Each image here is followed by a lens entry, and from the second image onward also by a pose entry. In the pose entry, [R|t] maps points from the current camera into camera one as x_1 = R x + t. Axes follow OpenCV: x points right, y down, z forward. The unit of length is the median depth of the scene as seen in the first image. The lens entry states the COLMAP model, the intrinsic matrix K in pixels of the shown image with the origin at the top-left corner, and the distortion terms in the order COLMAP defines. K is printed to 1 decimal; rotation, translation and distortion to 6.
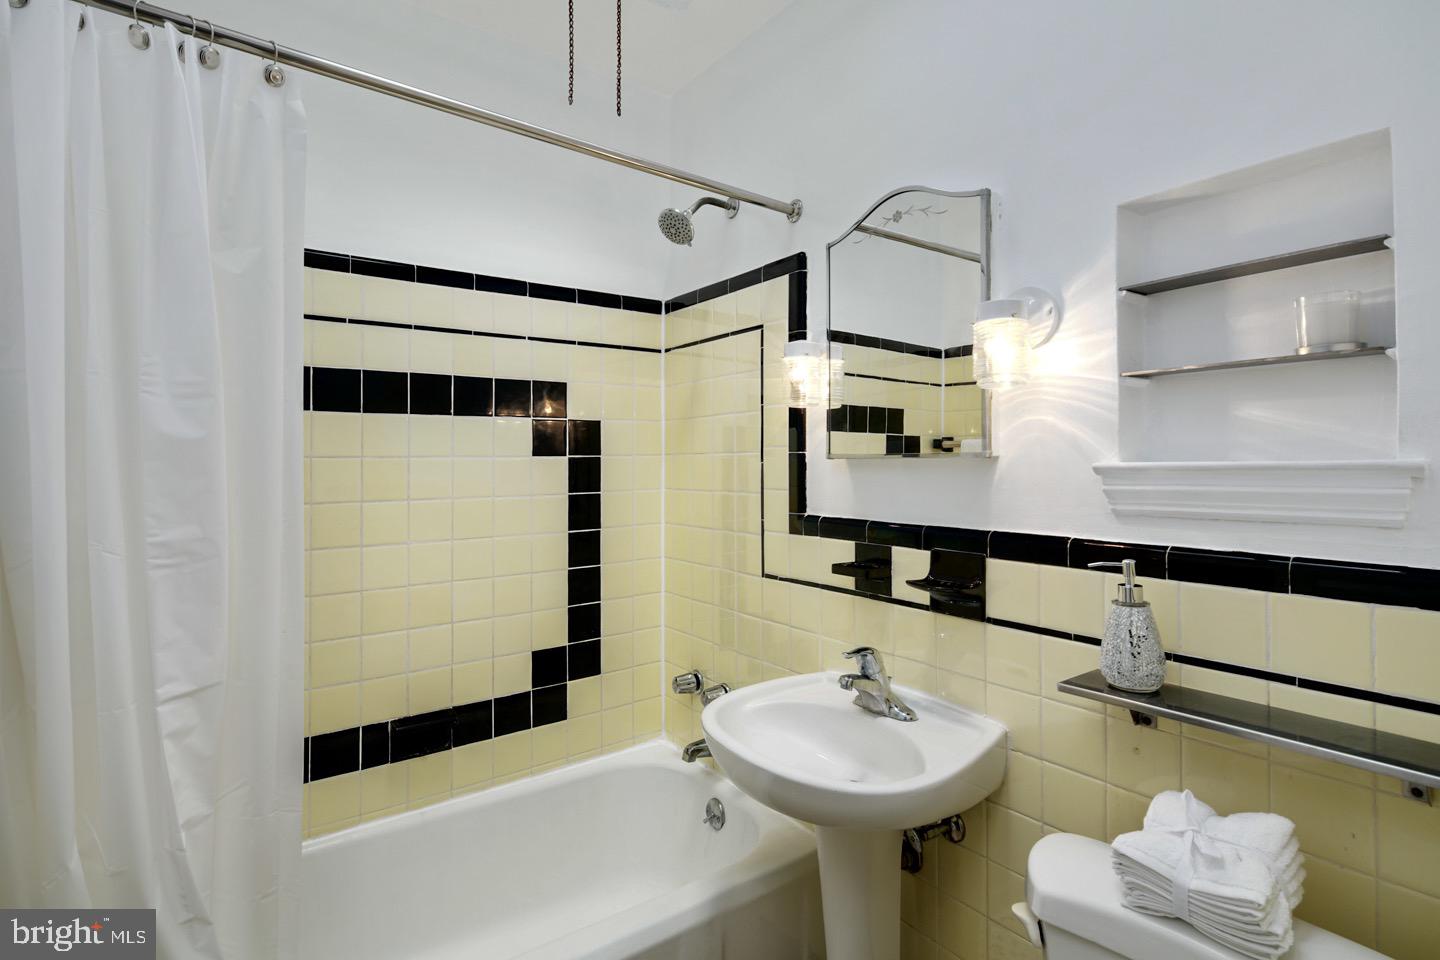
lens RADIAL K [[699.1, 0, 717.2], [0, 699.1, 470.0], [0, 0, 1]] dist [-0.002566, -0.001737]
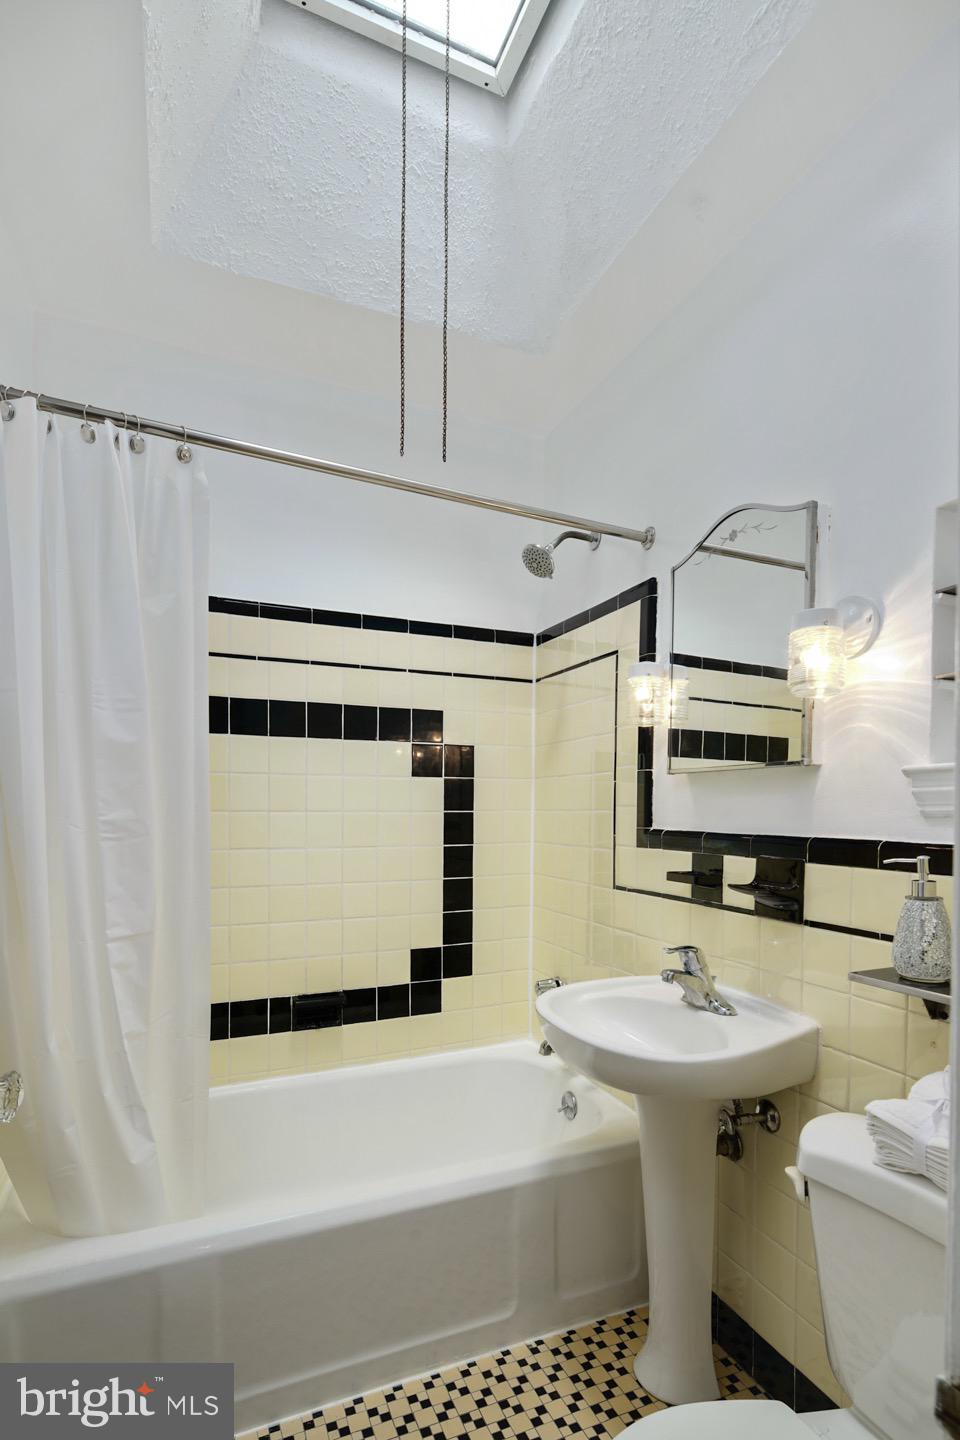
lens RADIAL K [[699.1, 0, 496.3], [0, 699.1, 848.9], [0, 0, 1]] dist [-0.002566, -0.001737]
pose [[0.978349, 0.021870, -0.205803, 0.135291], [-0.013043, 0.998940, 0.044149, 0.059070], [0.206551, -0.040509, 0.977597, -0.101753]]
